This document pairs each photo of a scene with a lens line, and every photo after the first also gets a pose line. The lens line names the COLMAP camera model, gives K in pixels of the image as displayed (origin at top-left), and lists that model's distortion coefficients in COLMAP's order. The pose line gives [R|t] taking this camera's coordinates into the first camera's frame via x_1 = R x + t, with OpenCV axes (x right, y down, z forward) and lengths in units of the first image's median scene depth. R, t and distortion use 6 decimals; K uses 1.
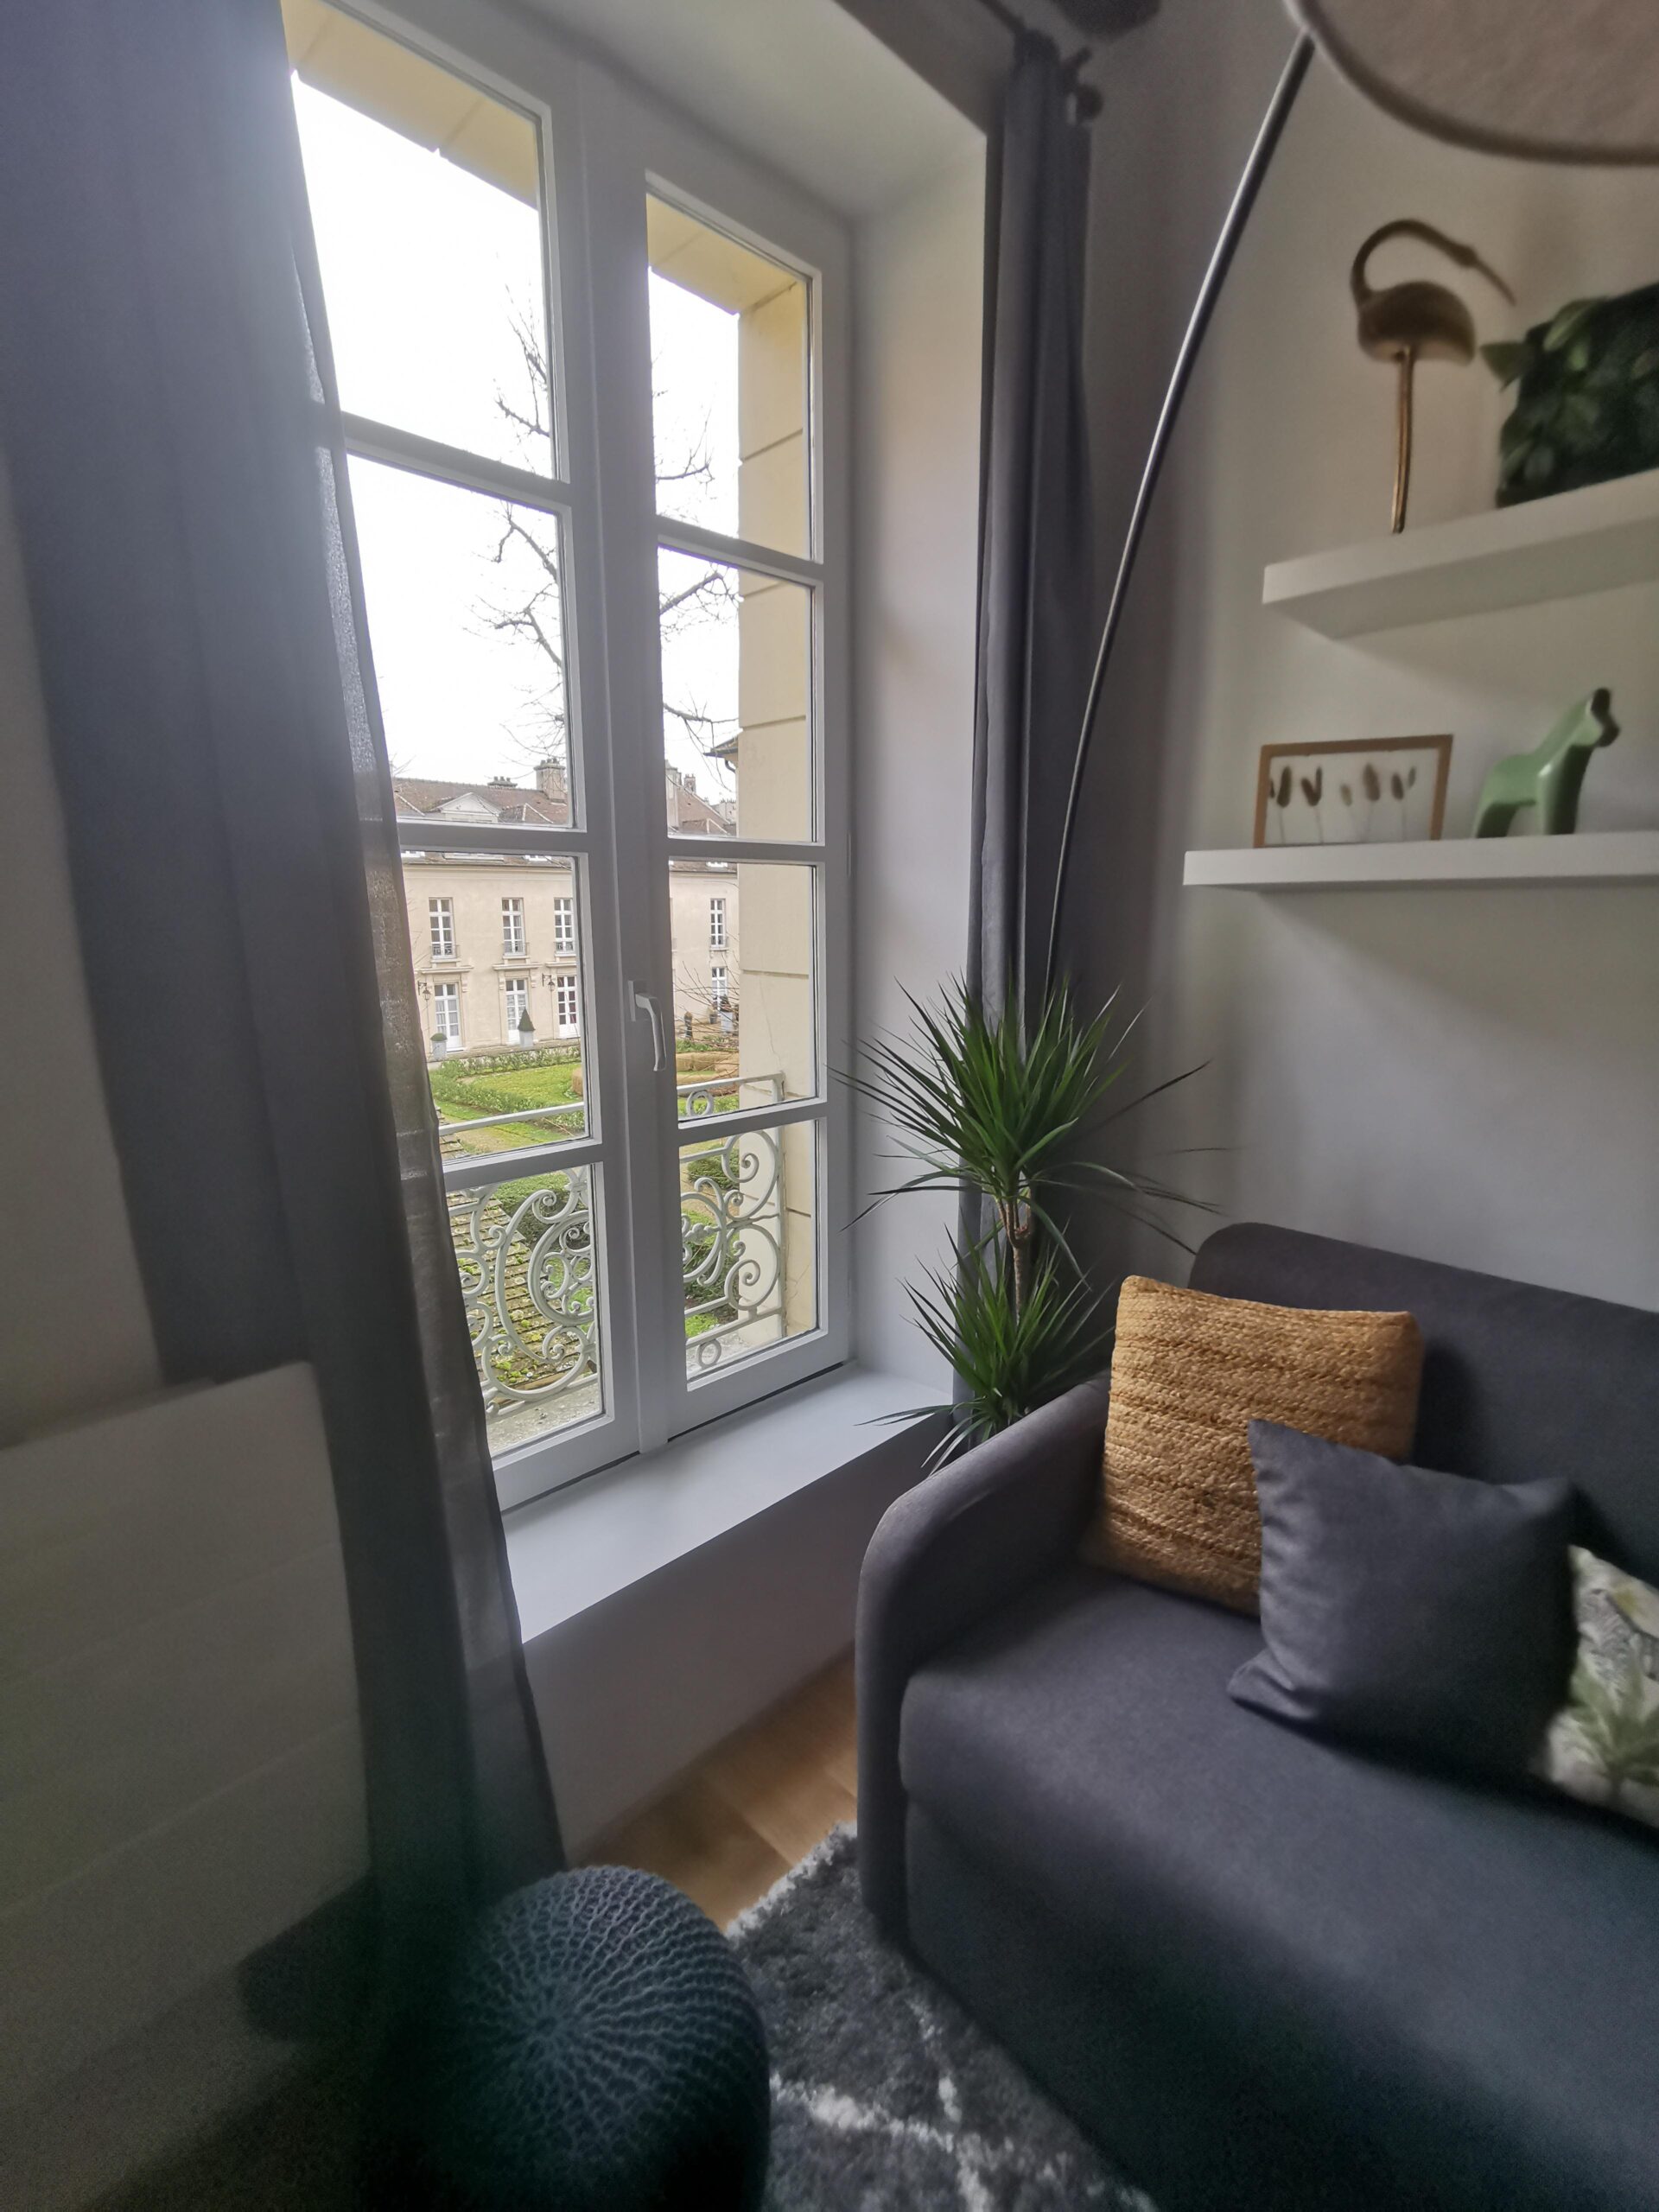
lens RADIAL K [[1009.3, 0, 829.5], [0, 1009.3, 1106.0], [0, 0, 1]] dist [0.003493, 0.000221]
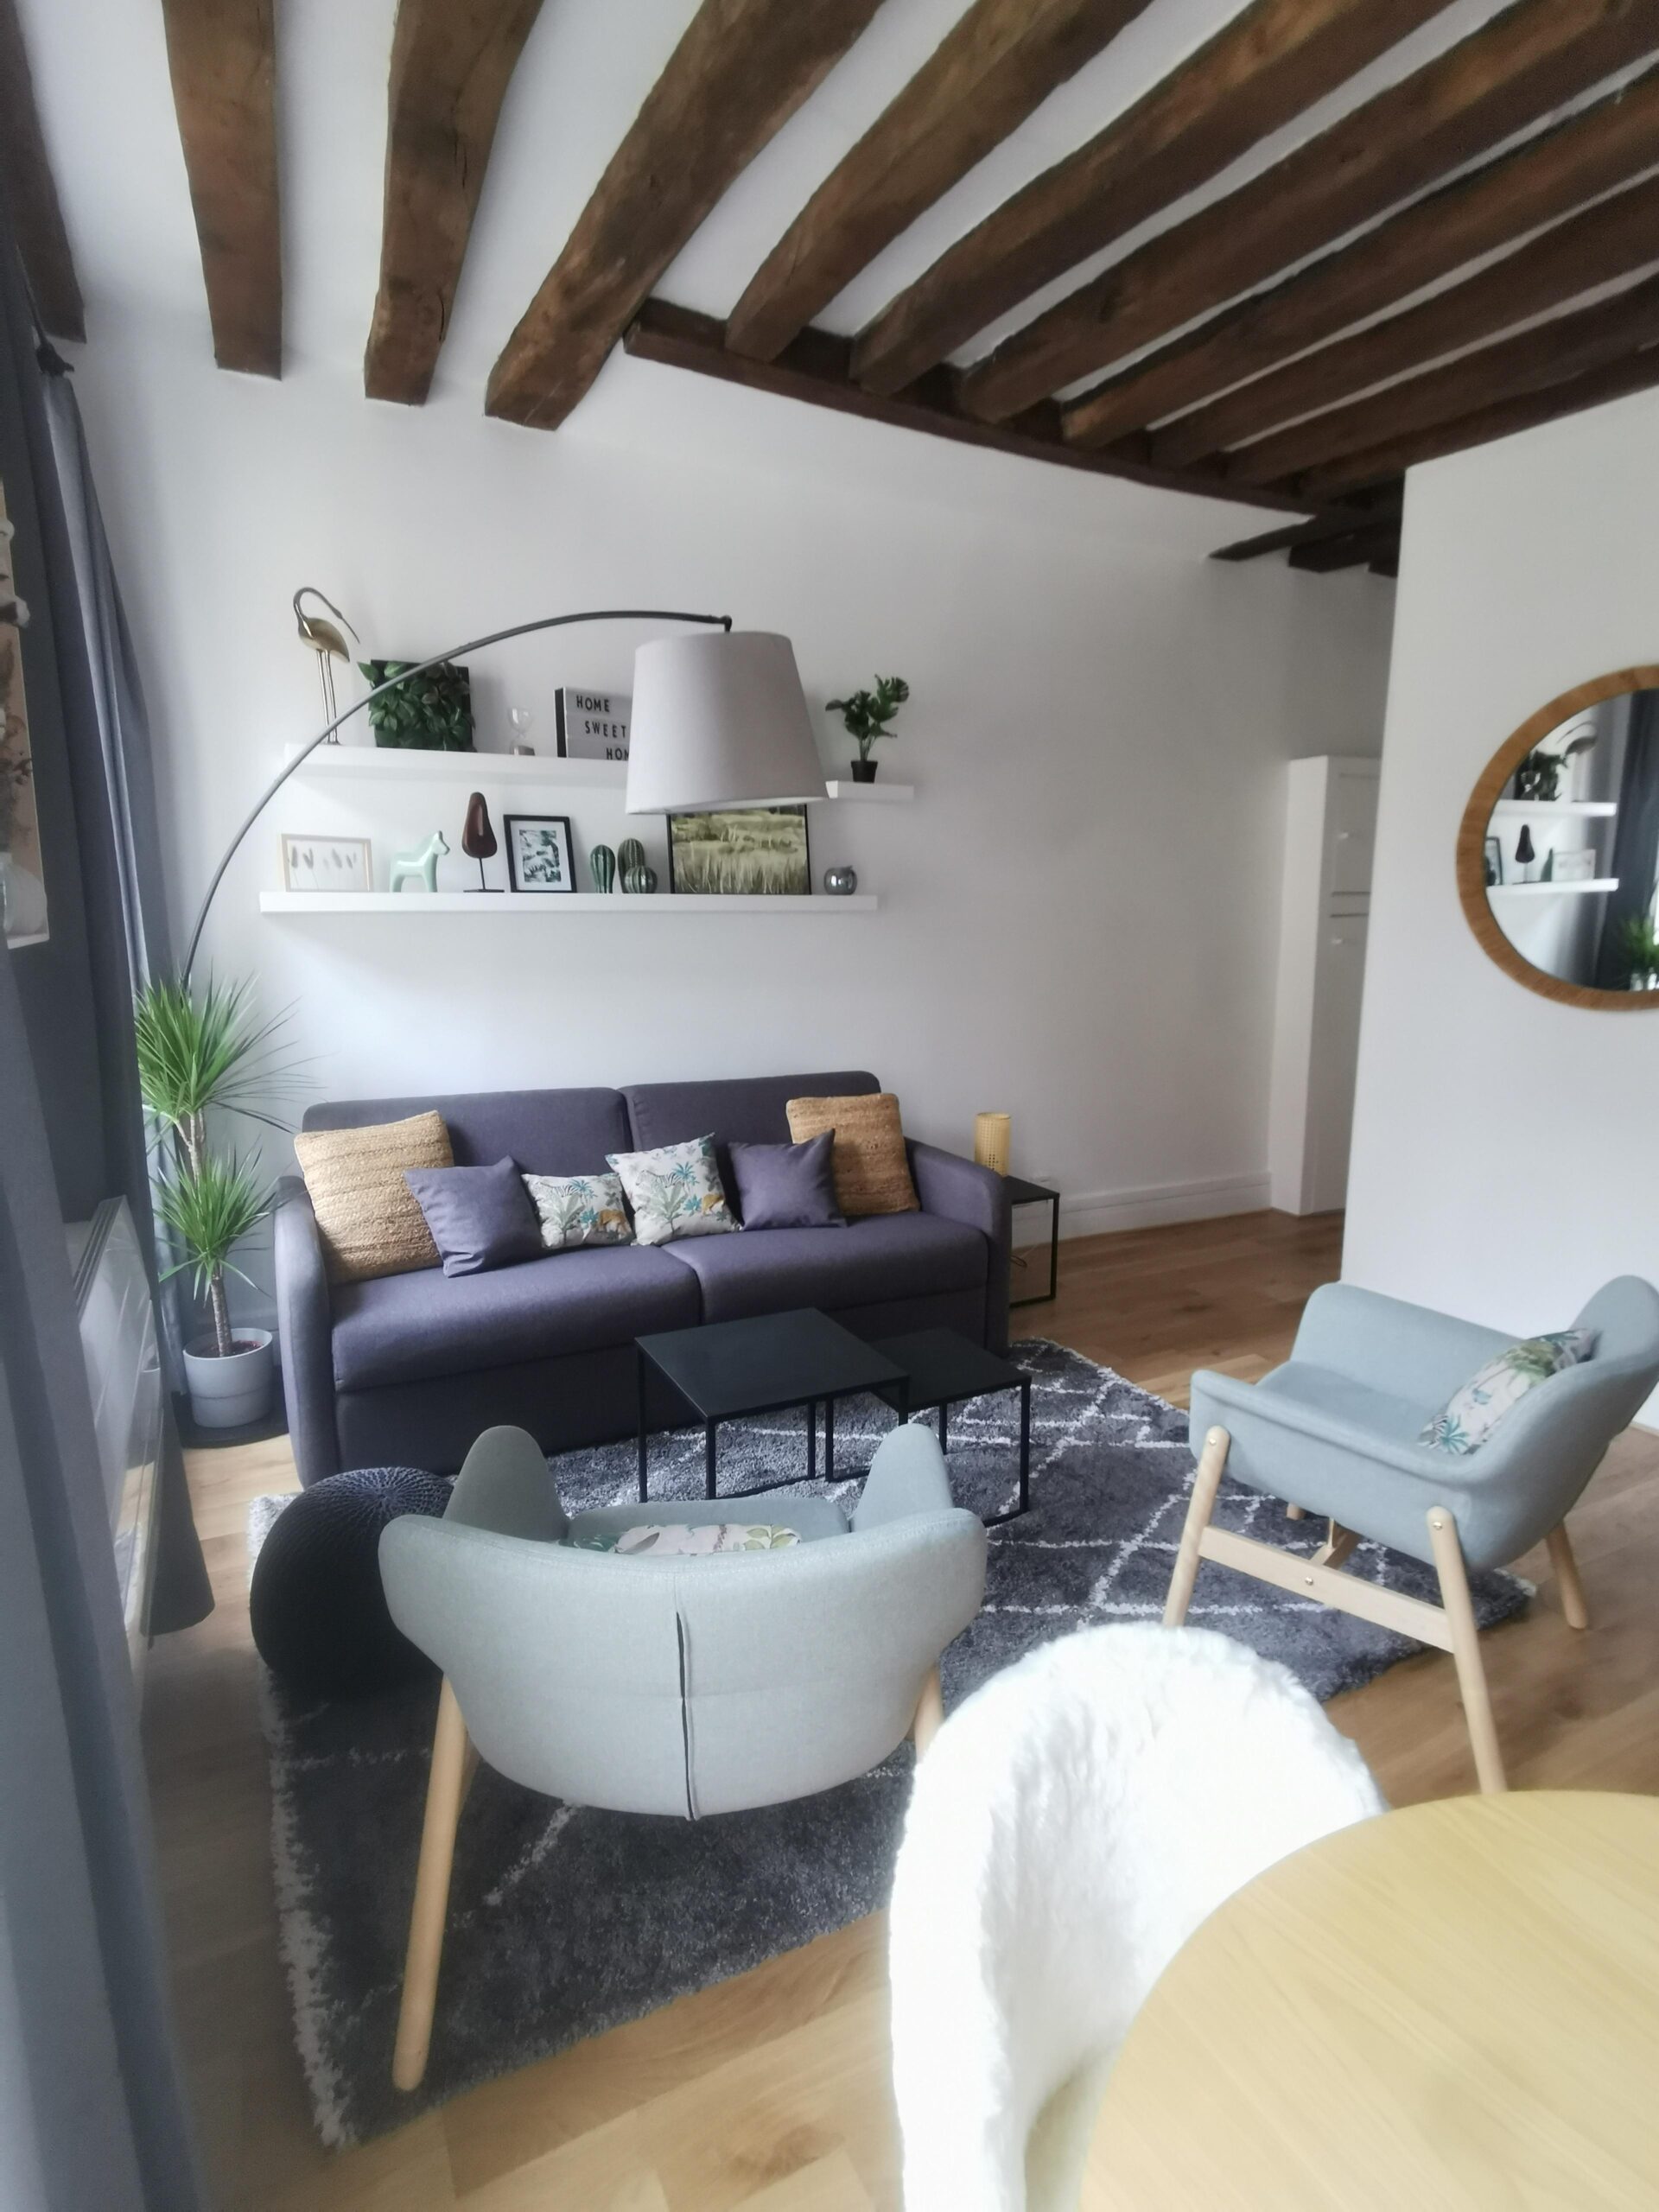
lens RADIAL K [[1239.3, 0, 829.3], [0, 1239.3, 1157.1], [0, 0, 1]] dist [-0.001887, -0.000562]
pose [[0.298698, -0.178895, 0.937430, -1.567654], [0.179989, 0.975206, 0.128754, 0.103829], [-0.937221, 0.130269, 0.323491, -0.594321]]
